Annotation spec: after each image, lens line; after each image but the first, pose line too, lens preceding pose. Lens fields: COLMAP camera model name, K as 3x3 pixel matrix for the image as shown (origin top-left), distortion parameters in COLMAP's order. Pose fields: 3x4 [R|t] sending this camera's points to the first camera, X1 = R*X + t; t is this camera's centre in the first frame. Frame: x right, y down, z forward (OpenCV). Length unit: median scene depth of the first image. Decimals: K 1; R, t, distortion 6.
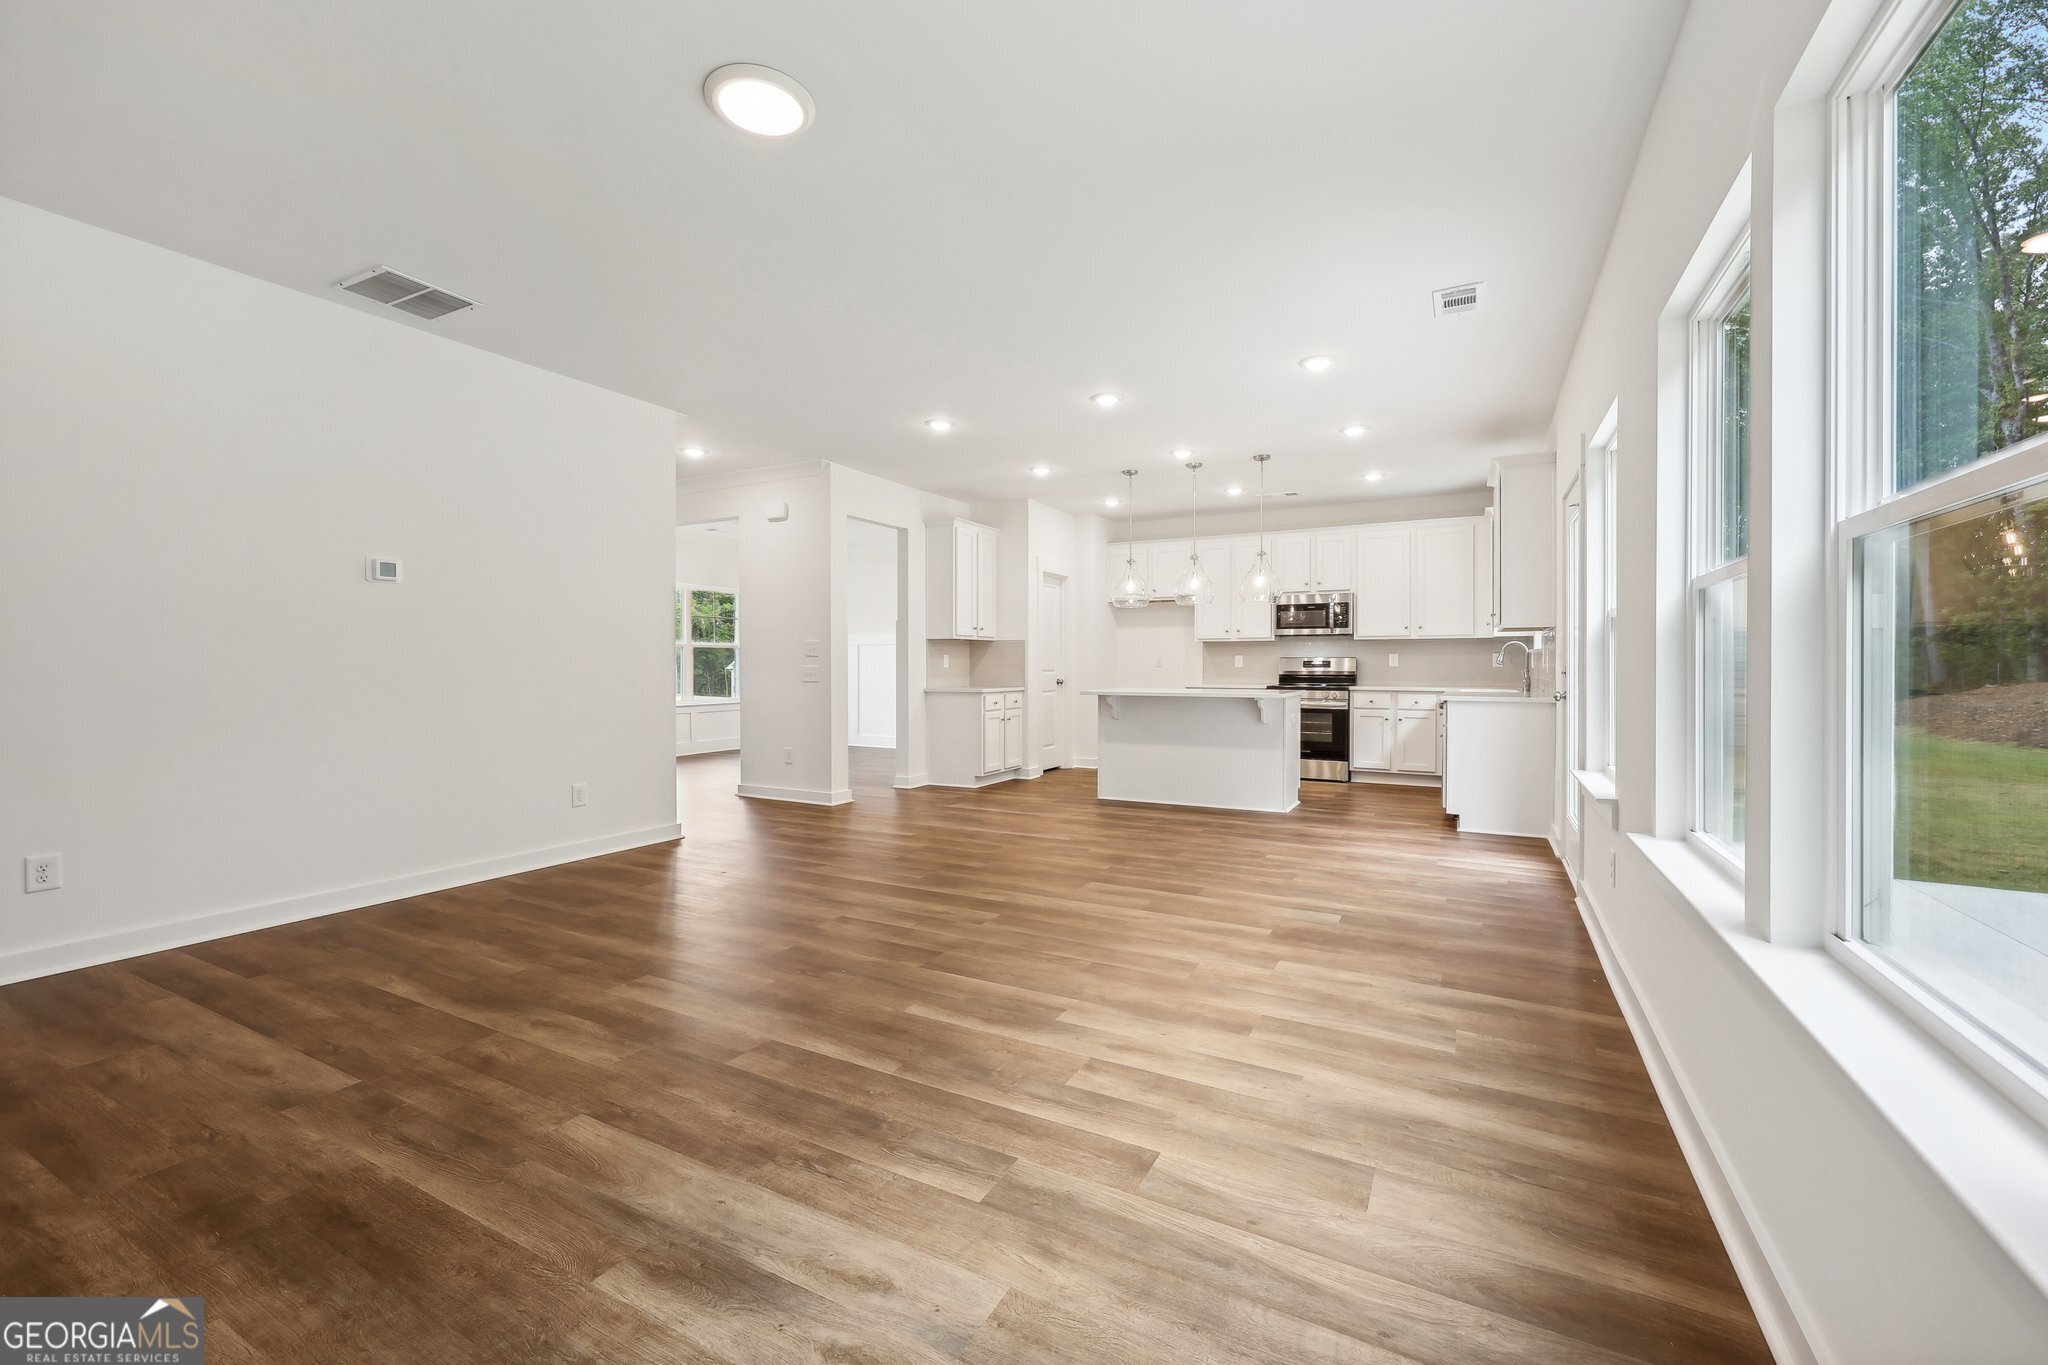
lens RADIAL K [[843.6, 0, 1020.8], [0, 843.6, 672.4], [0, 0, 1]] dist [-0.000871, -0.000145]
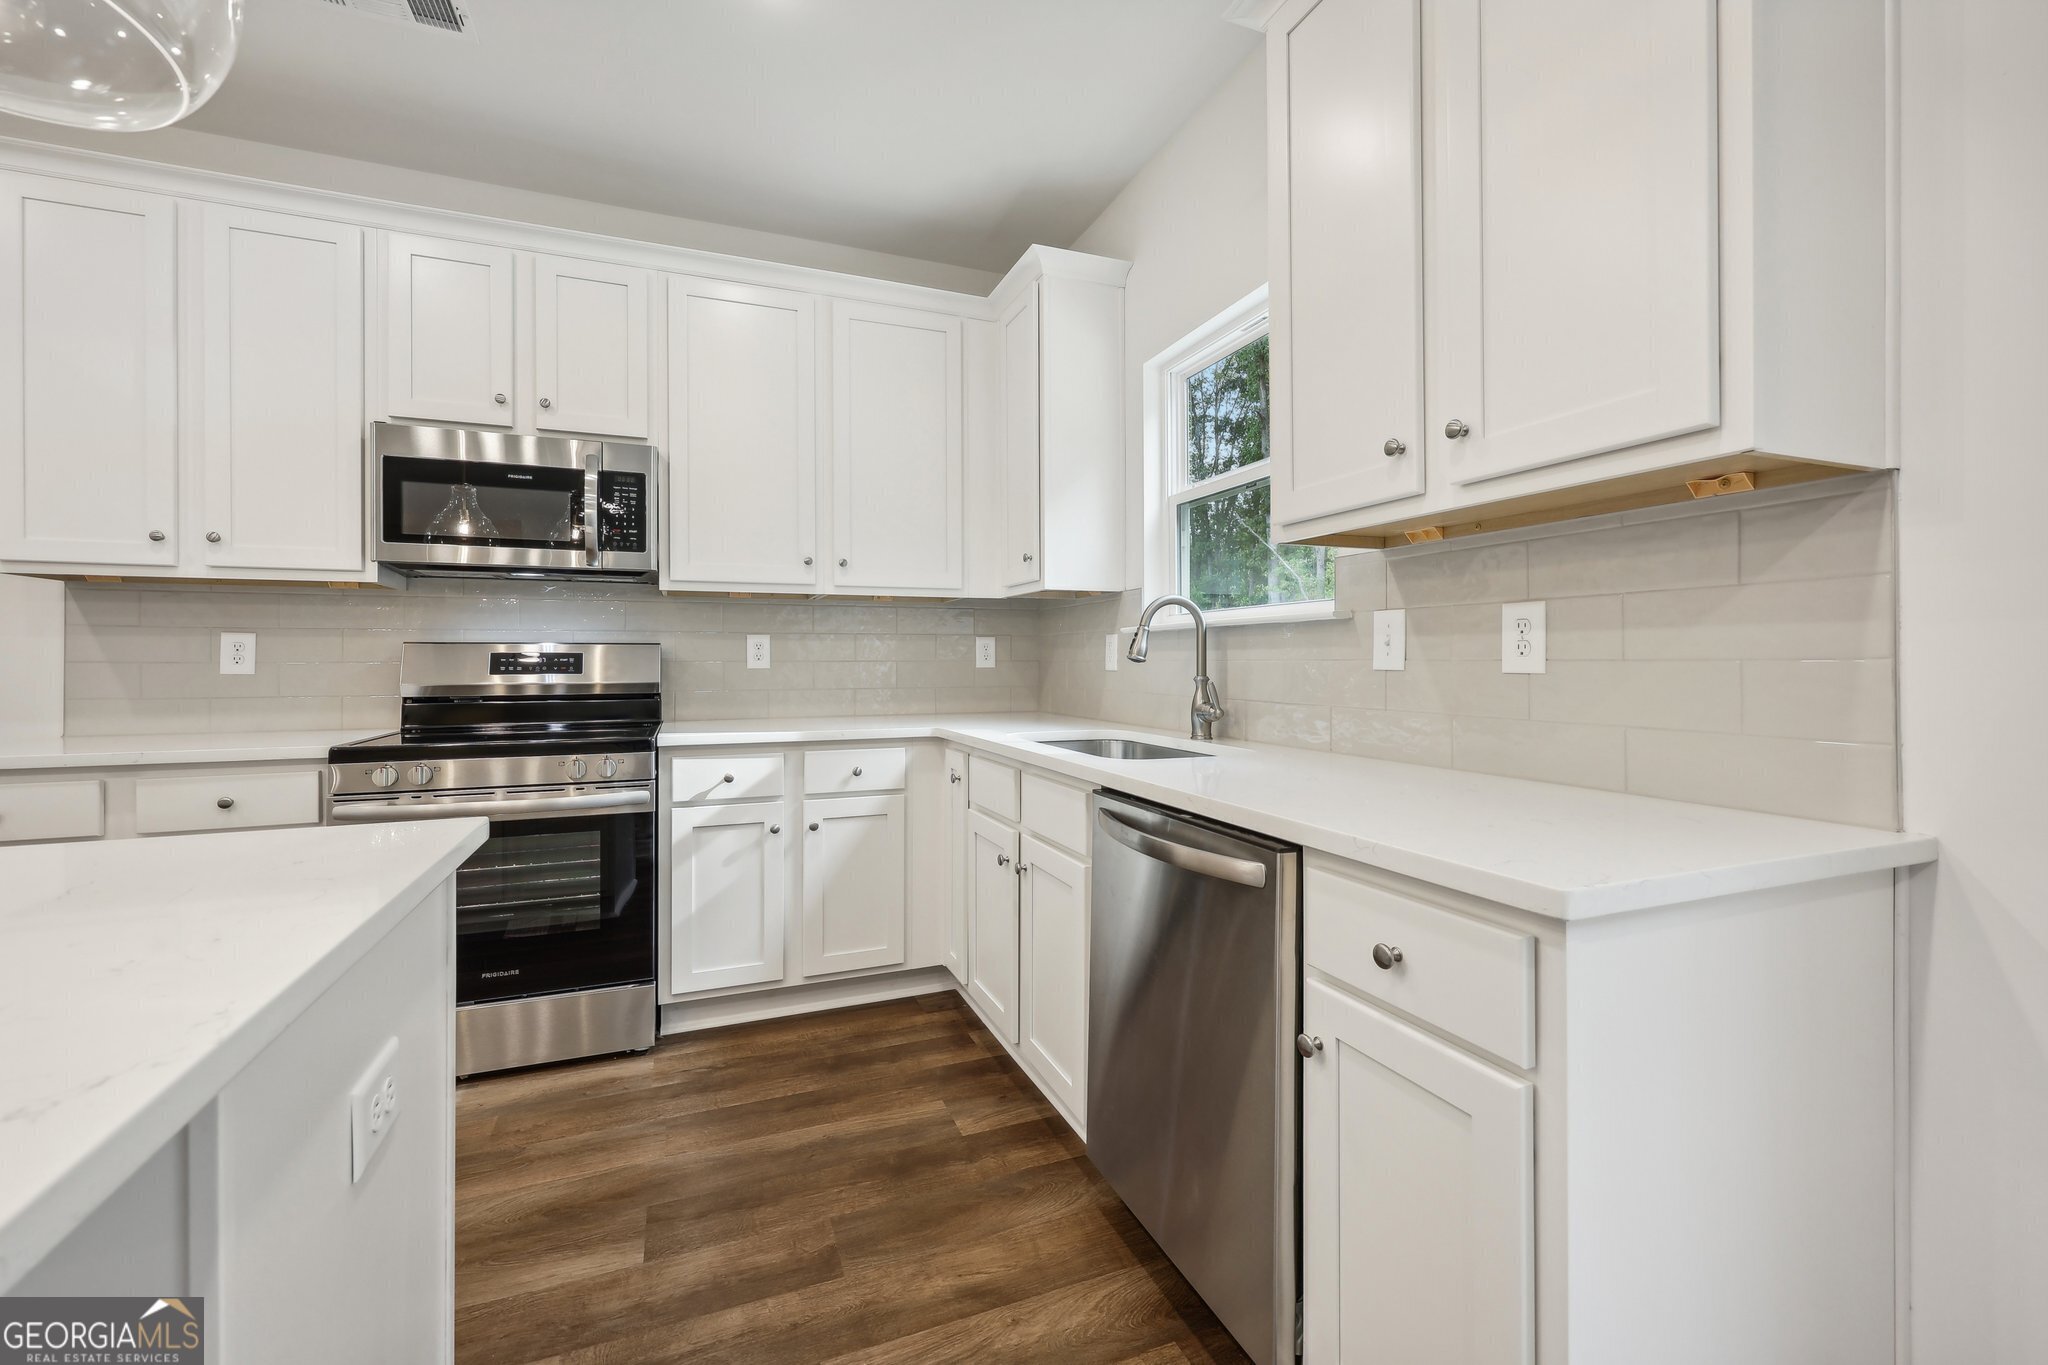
lens RADIAL K [[841.5, 0, 1023.0], [0, 841.5, 659.1], [0, 0, 1]] dist [0.002462, 0.000119]
pose [[0.639868, 0.000668, 0.768485, 0.284135], [0.010350, 0.999901, -0.009487, -0.008133], [-0.768415, 0.014024, 0.639798, 0.832614]]
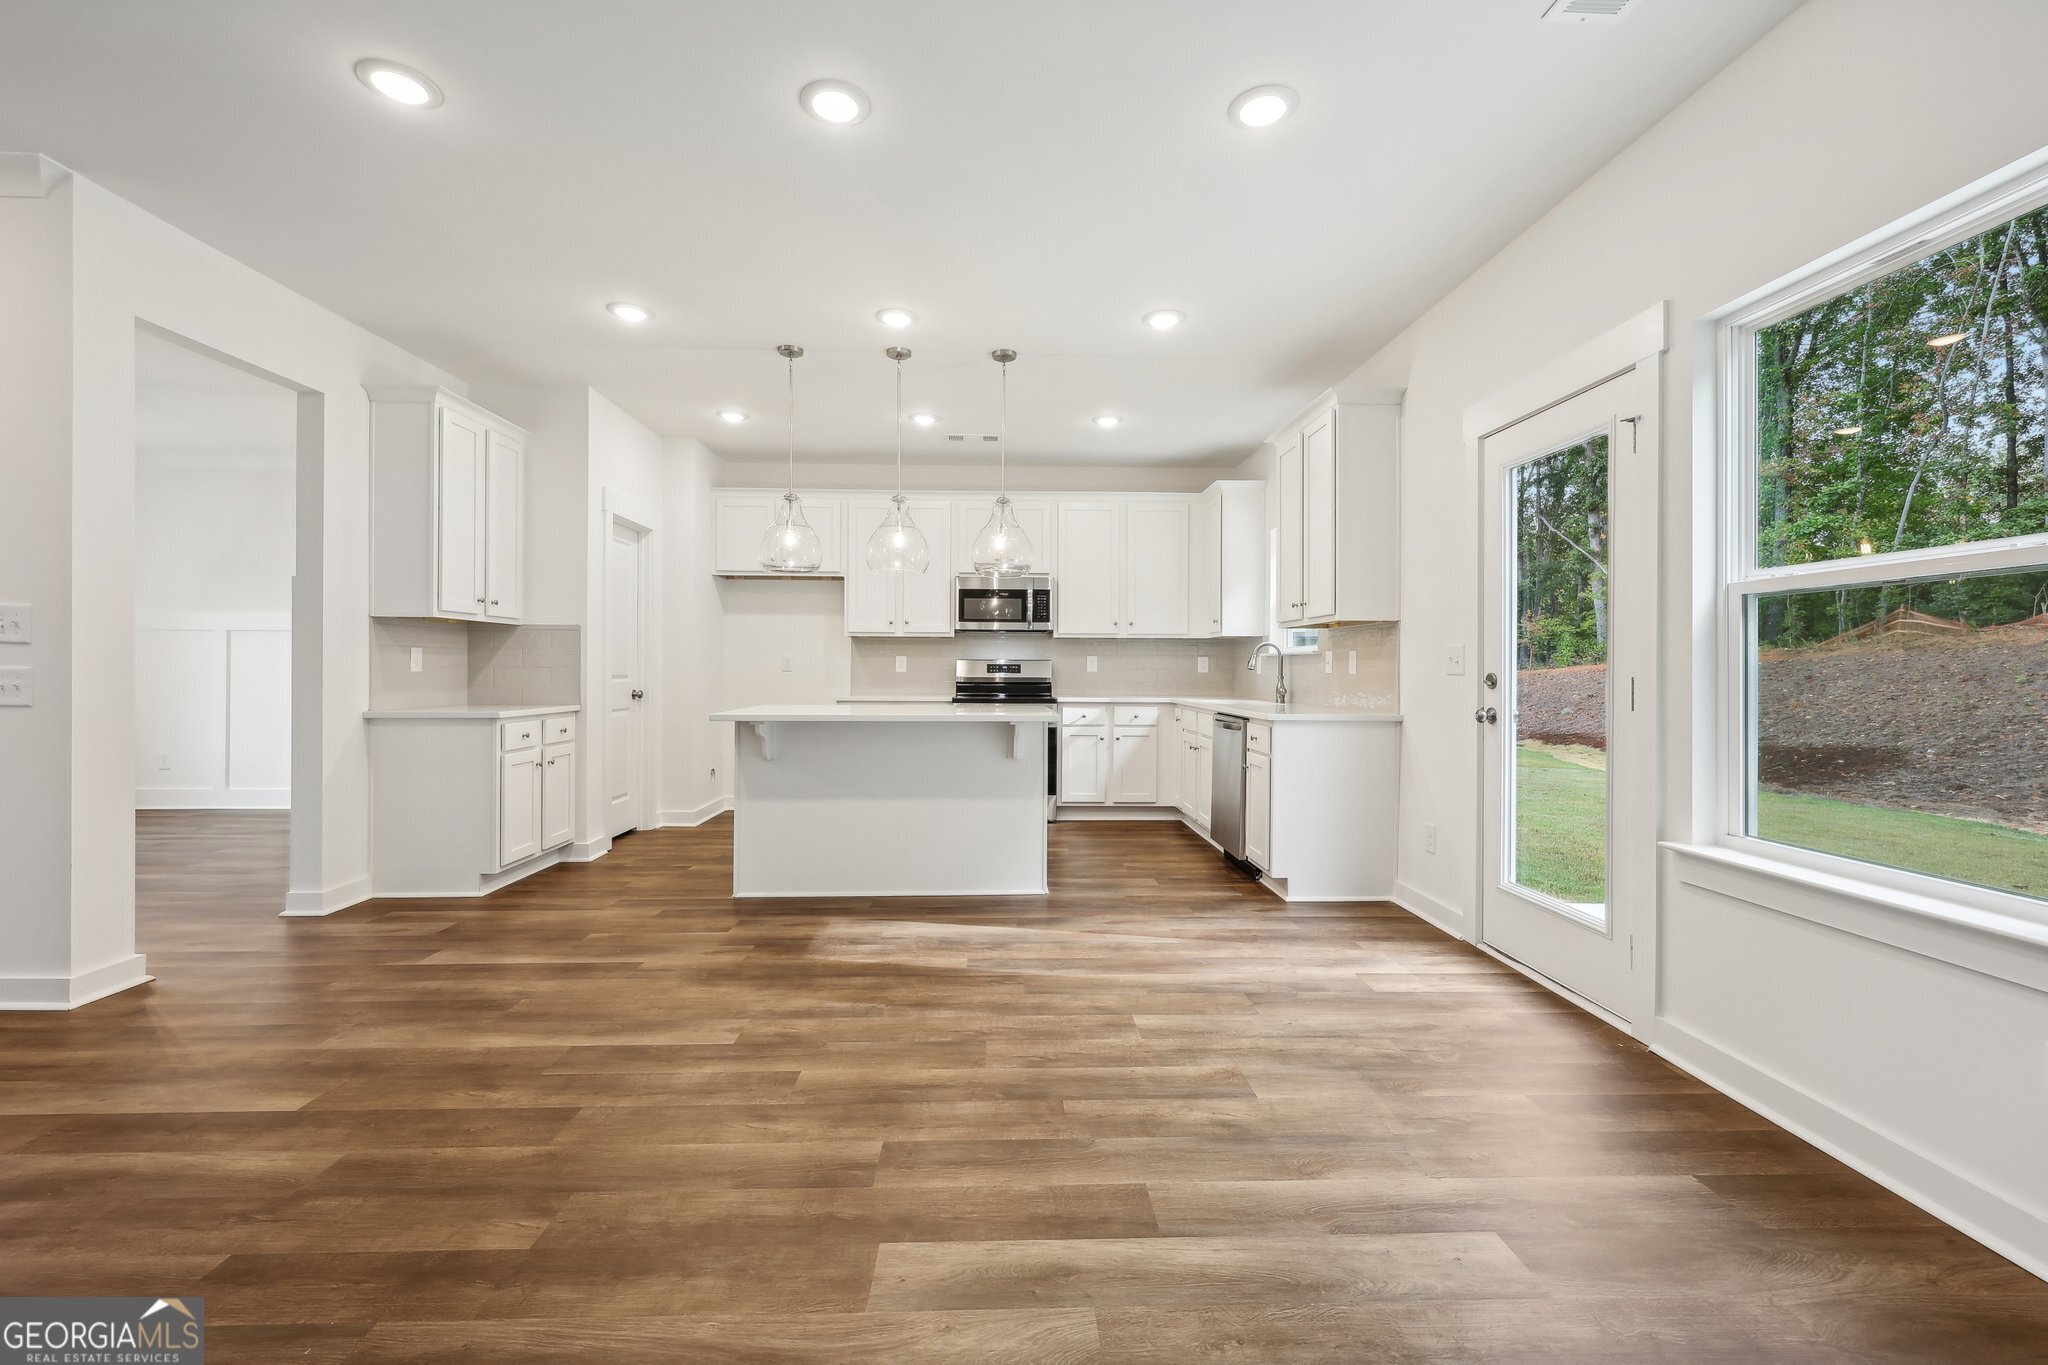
lens RADIAL K [[843.2, 0, 1021.0], [0, 843.2, 669.5], [0, 0, 1]] dist [0.001642, 0.000332]
pose [[0.862243, 0.003889, 0.506480, -0.035021], [0.000144, 0.999969, -0.007924, -0.003380], [-0.506495, 0.006906, 0.862215, 0.417750]]
